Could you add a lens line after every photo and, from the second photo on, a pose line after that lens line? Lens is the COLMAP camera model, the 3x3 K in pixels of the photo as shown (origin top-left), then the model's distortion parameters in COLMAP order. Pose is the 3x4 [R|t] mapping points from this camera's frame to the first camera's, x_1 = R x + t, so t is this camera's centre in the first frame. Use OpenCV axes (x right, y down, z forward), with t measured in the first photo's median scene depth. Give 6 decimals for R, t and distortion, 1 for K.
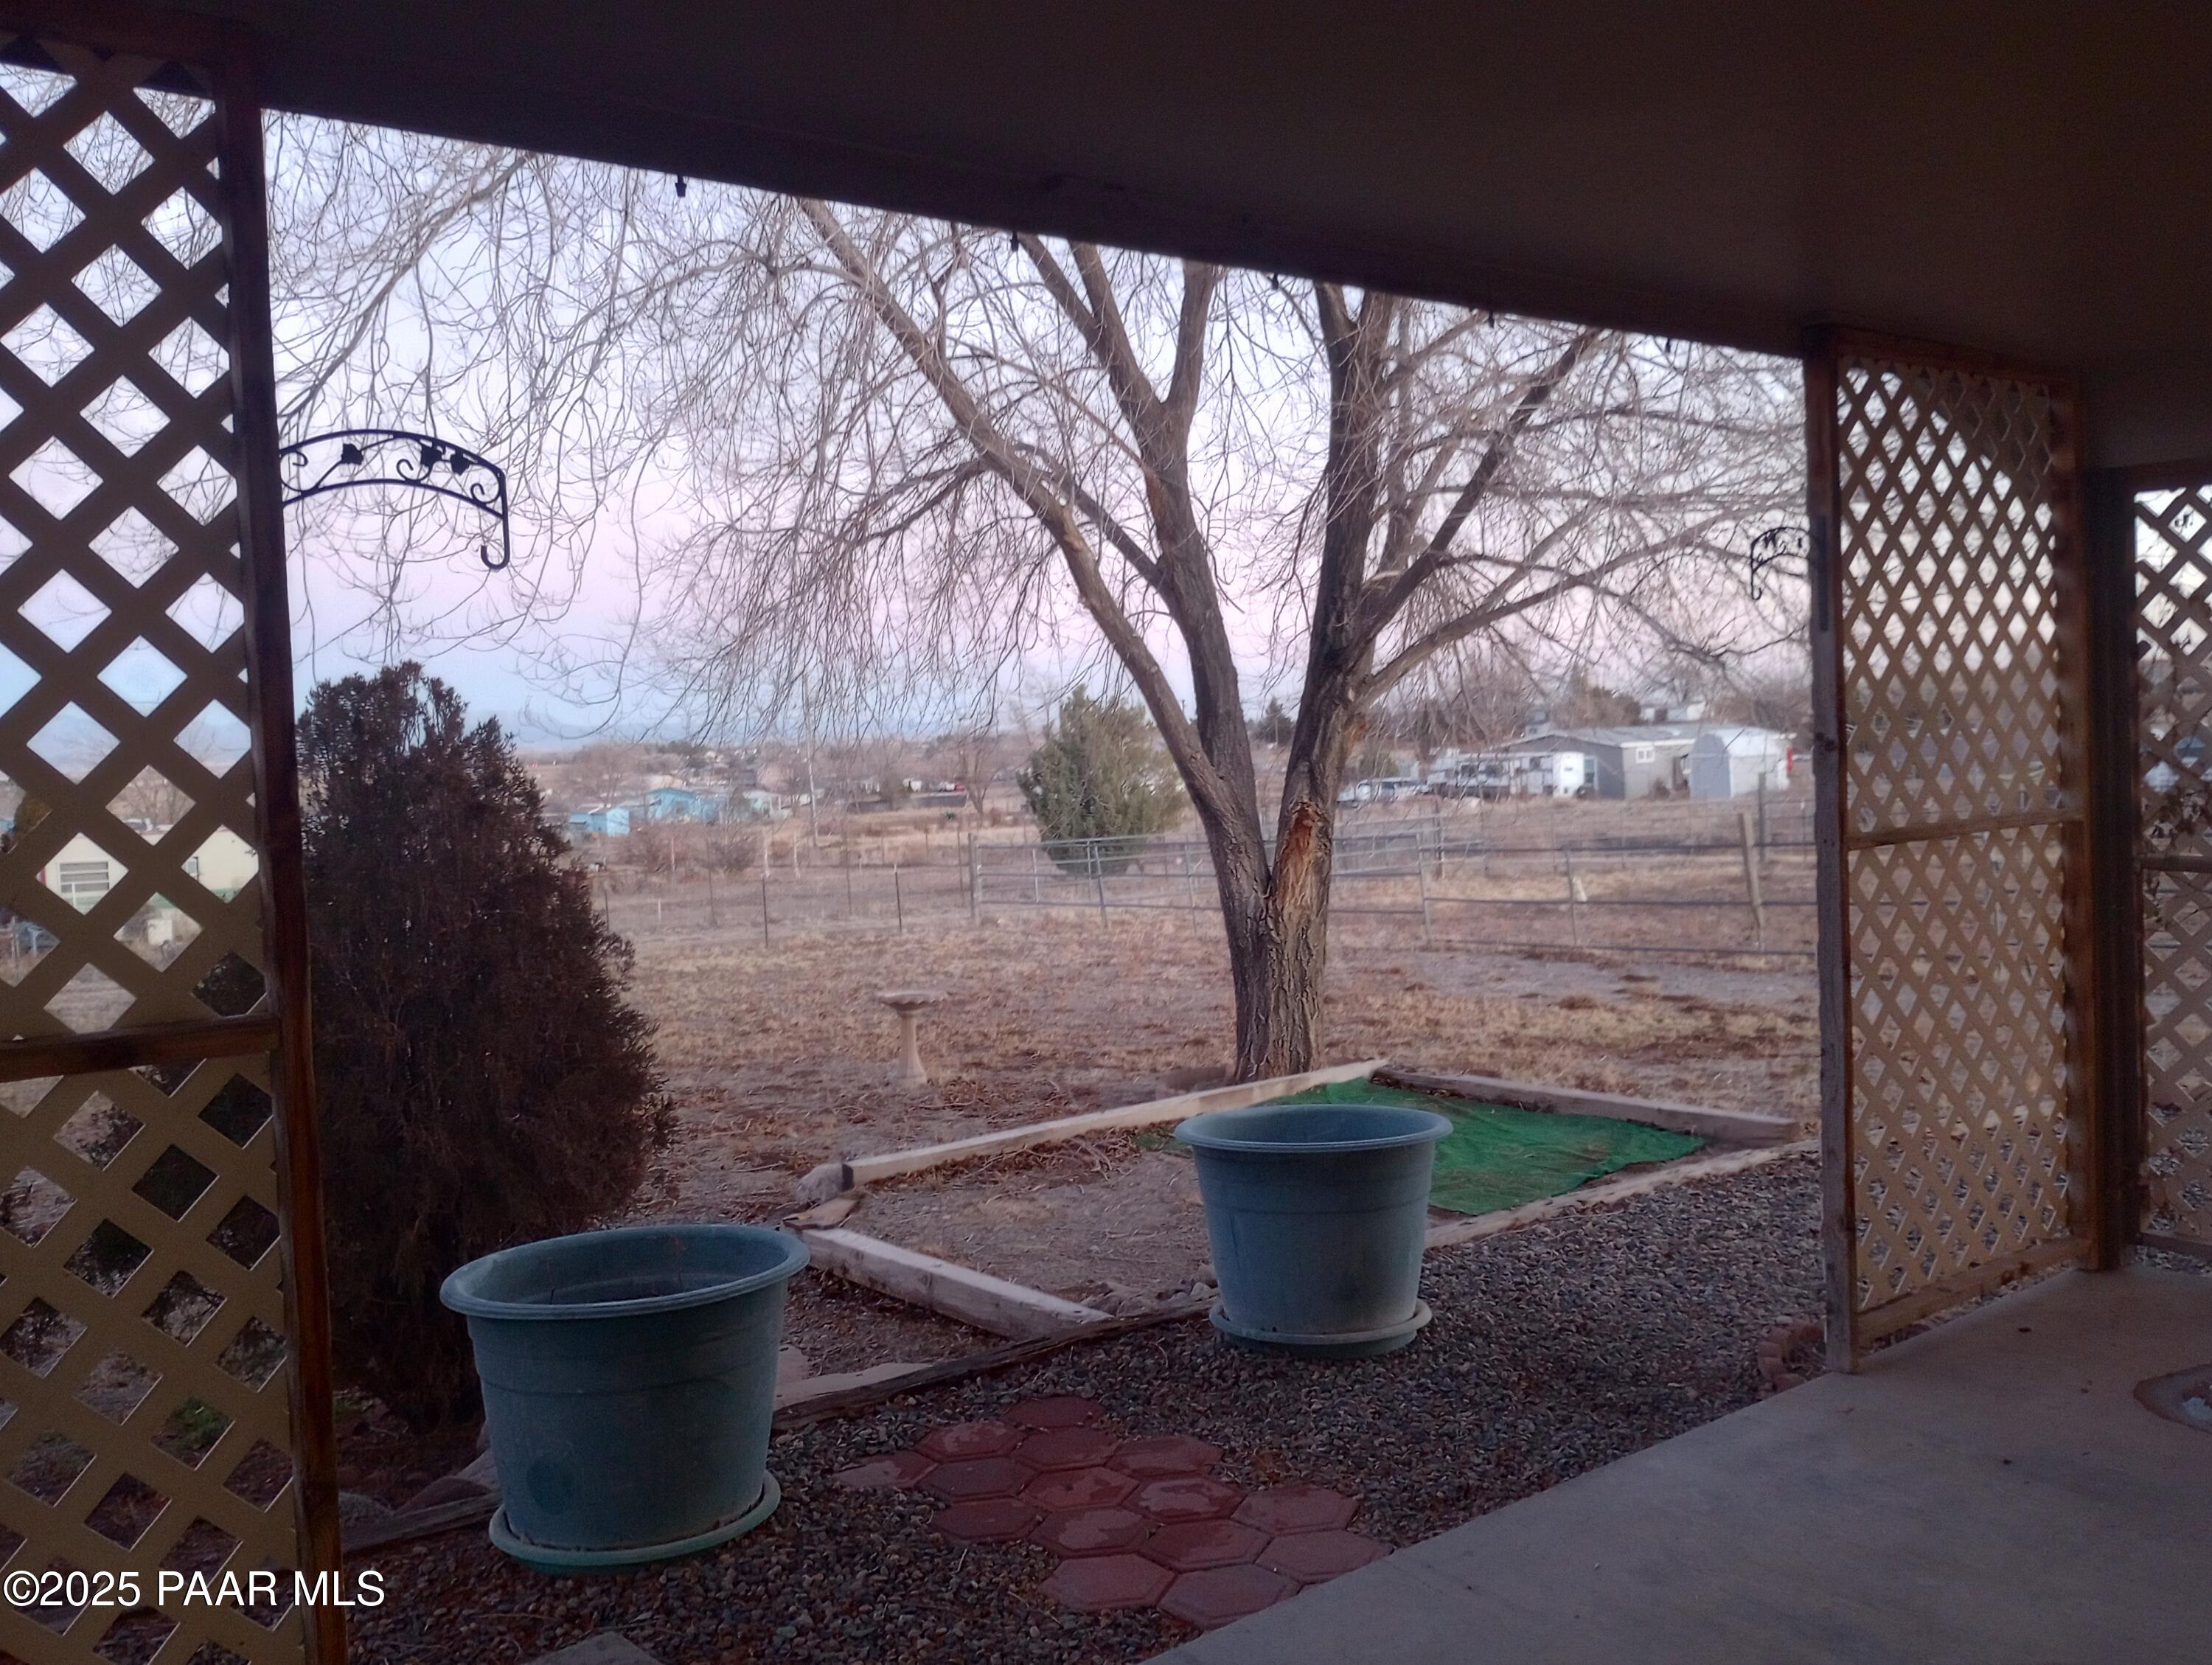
lens RADIAL K [[1837.1, 0, 1106.0], [0, 1837.1, 832.5], [0, 0, 1]] dist [-0.001228, -0.008458]
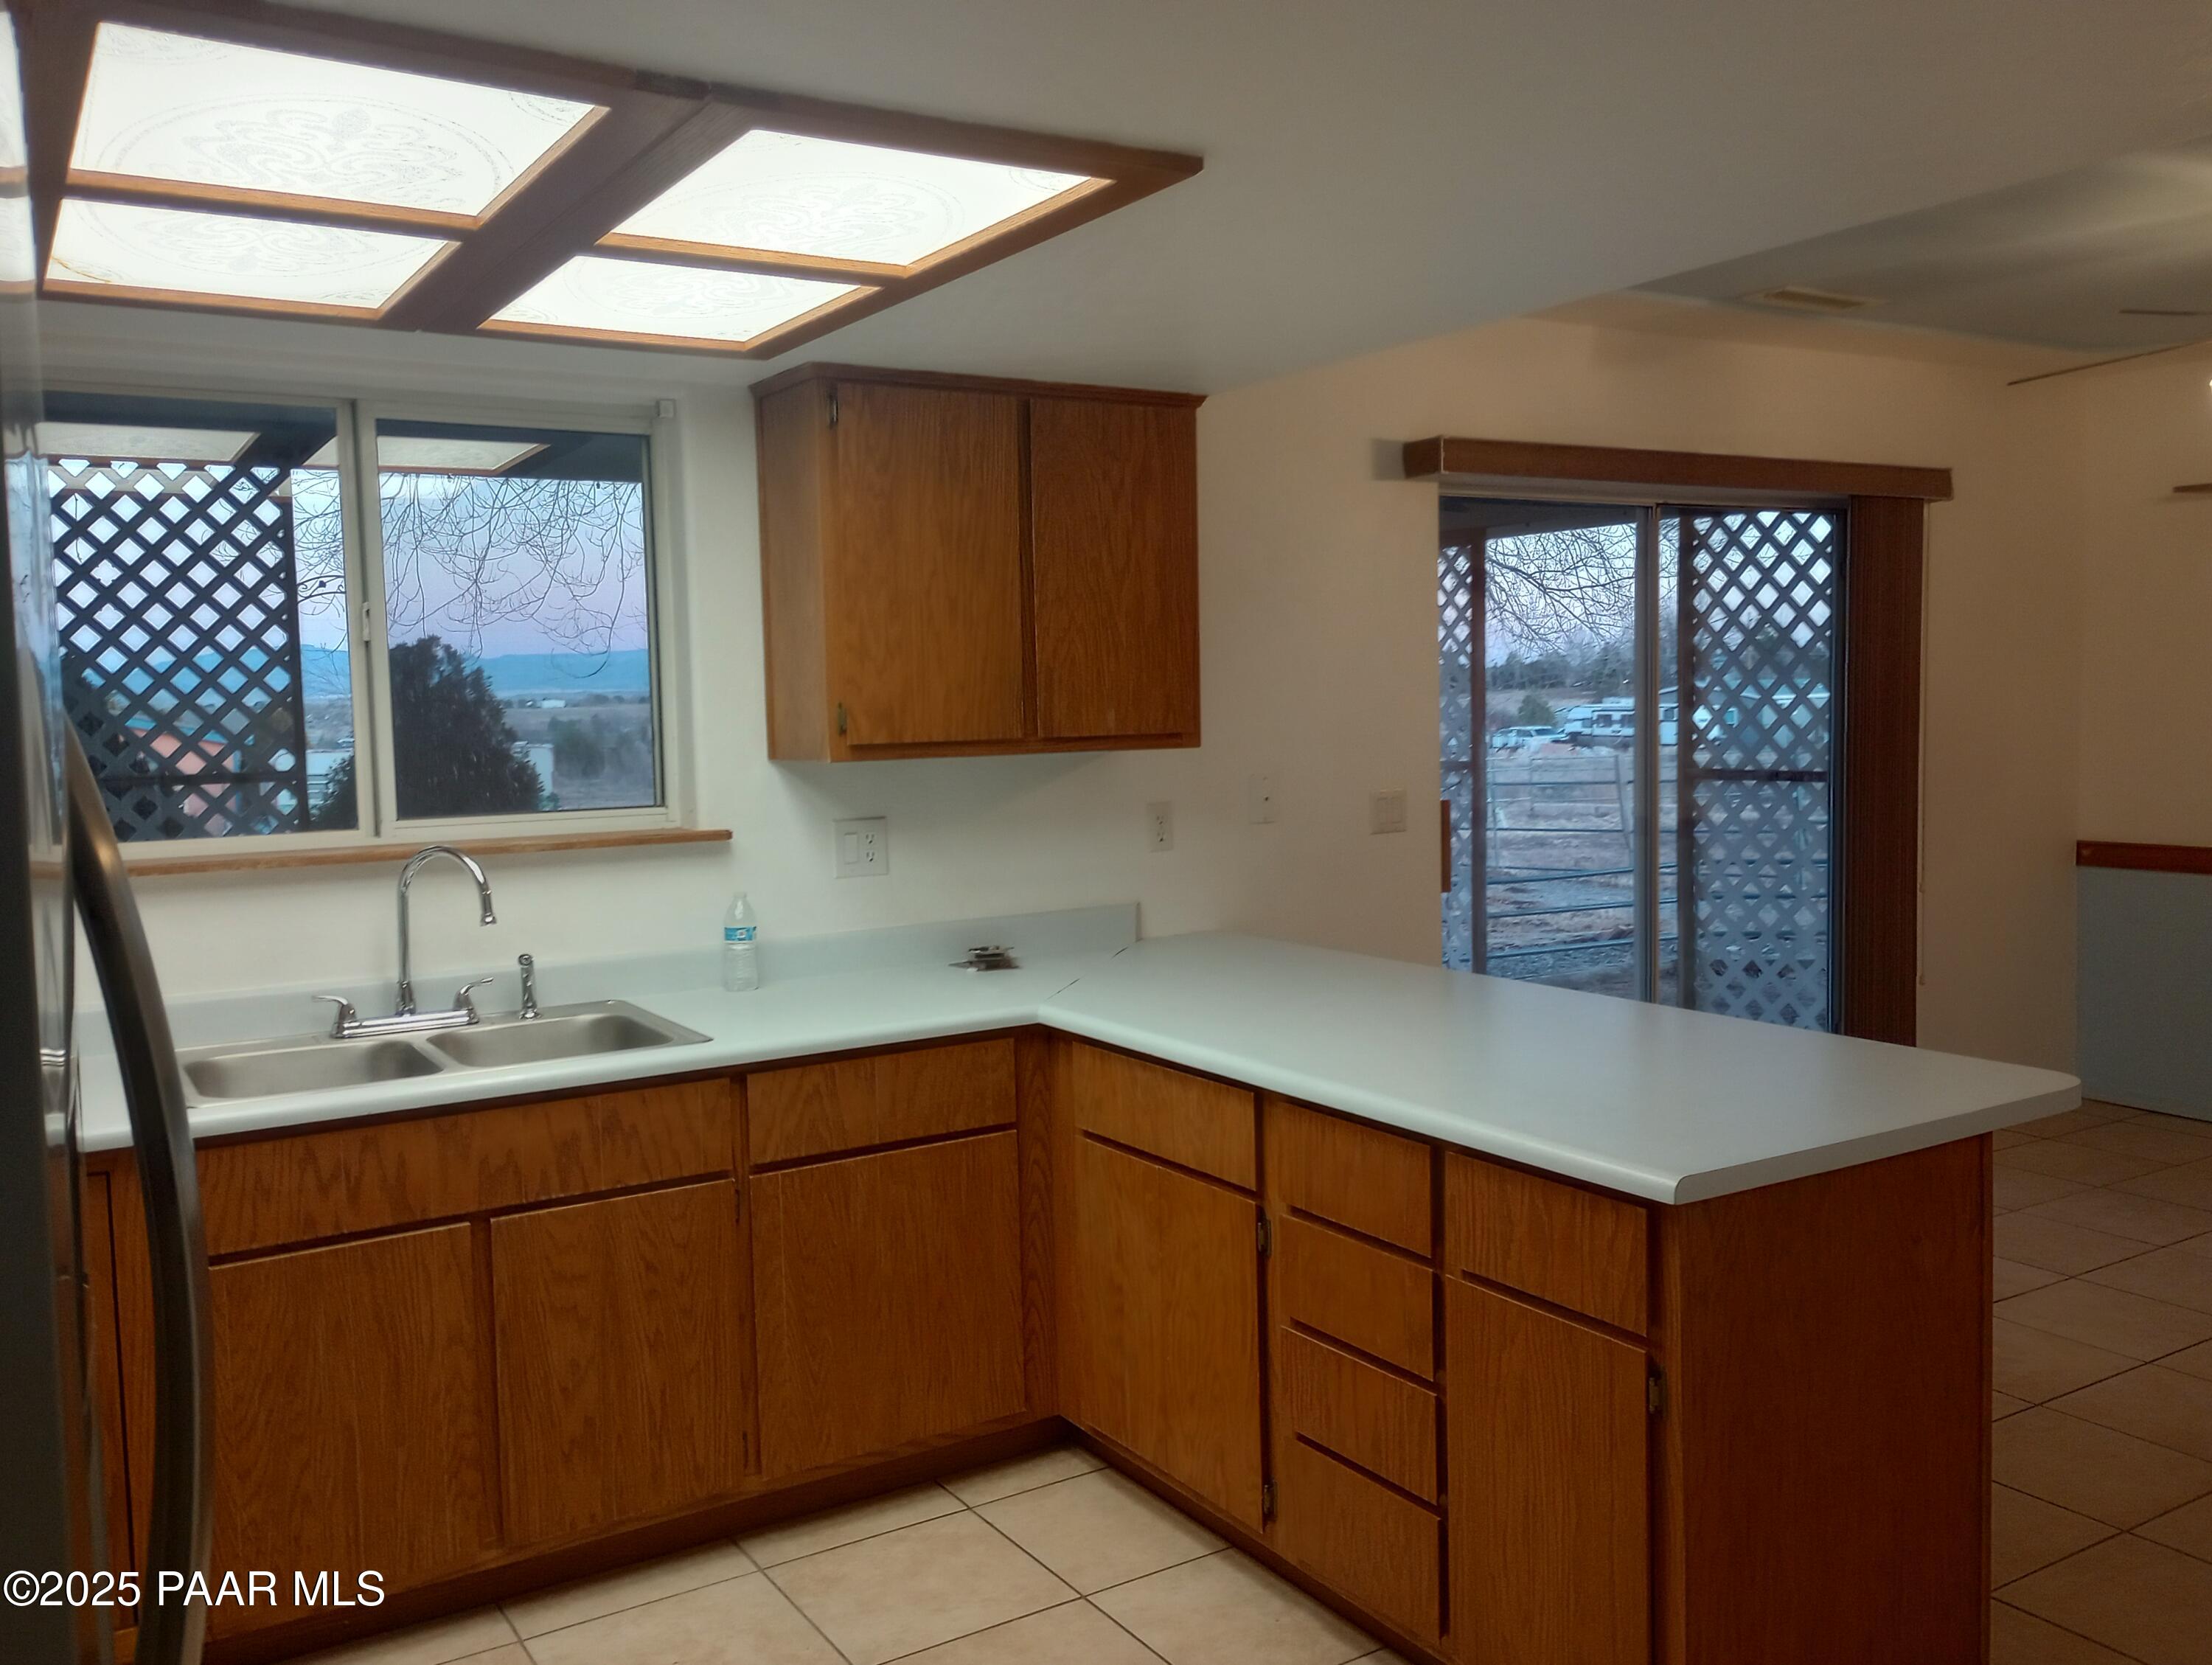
lens RADIAL K [[1837.1, 0, 1106.0], [0, 1837.1, 832.5], [0, 0, 1]] dist [-0.001228, -0.008458]
pose [[0.995184, 0.021240, -0.095691, 1.167639], [-0.018311, 0.999340, 0.031386, 0.081397], [0.096294, -0.029482, 0.994916, -1.886021]]
